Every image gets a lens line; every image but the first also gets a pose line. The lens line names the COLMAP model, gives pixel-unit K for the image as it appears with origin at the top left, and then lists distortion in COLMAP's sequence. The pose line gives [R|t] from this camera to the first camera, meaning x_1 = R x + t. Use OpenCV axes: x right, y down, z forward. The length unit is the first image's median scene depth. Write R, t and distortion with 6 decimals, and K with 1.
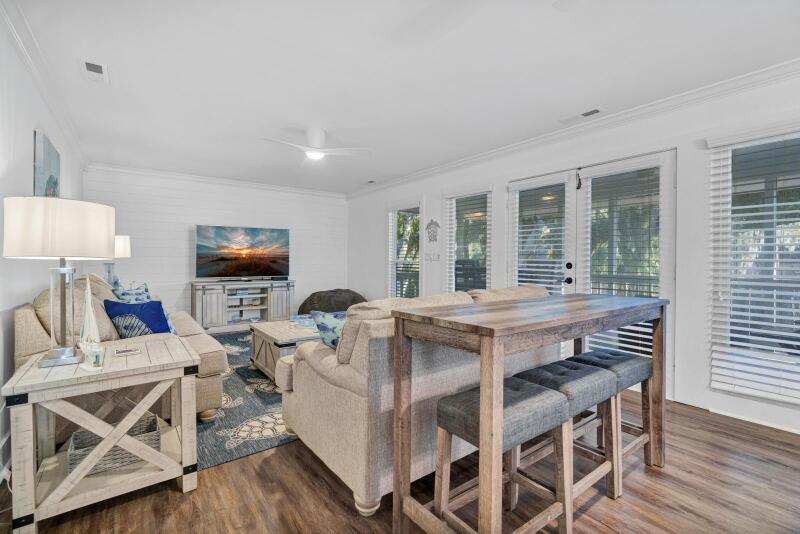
lens RADIAL K [[364.7, 0, 399.9], [0, 364.7, 263.3], [0, 0, 1]] dist [-0.000554, 0.000946]
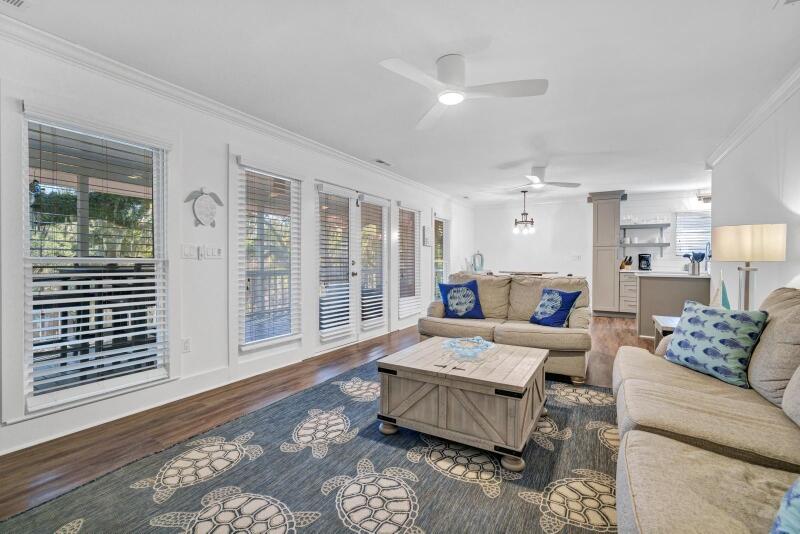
lens RADIAL K [[364.7, 0, 399.9], [0, 364.7, 263.3], [0, 0, 1]] dist [-0.000554, 0.000946]
pose [[-0.398911, -0.013155, 0.916895, -0.919910], [0.002048, 0.999882, 0.015237, -0.012454], [-0.916988, 0.007956, -0.398836, 1.549324]]
